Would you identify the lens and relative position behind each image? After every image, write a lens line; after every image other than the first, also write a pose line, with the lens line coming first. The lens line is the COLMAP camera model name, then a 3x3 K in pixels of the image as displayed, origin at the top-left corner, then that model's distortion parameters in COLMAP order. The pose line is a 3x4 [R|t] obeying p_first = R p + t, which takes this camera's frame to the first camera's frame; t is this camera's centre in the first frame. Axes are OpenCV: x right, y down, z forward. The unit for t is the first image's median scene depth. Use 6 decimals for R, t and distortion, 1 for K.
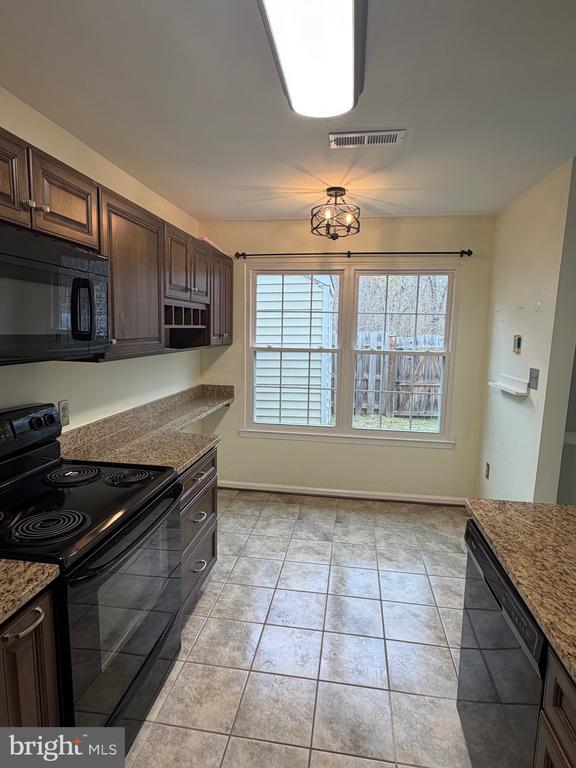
lens RADIAL K [[421.2, 0, 288.6], [0, 421.2, 385.4], [0, 0, 1]] dist [-0.002141, -0.000672]
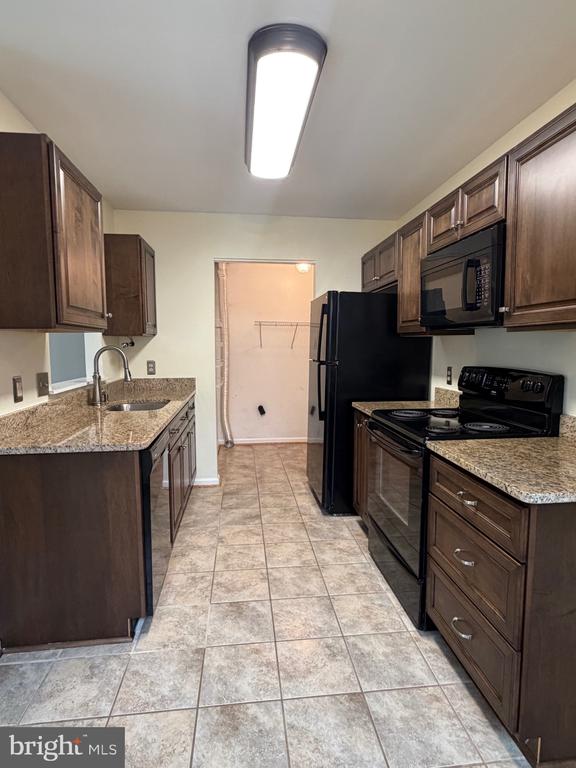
lens RADIAL K [[421.2, 0, 288.3], [0, 421.2, 383.4], [0, 0, 1]] dist [-0.002141, -0.000672]
pose [[-0.964398, 0.008873, -0.264306, 0.319969], [-0.050737, 0.974662, 0.217851, -0.133331], [0.259542, 0.223505, -0.939512, 1.930066]]
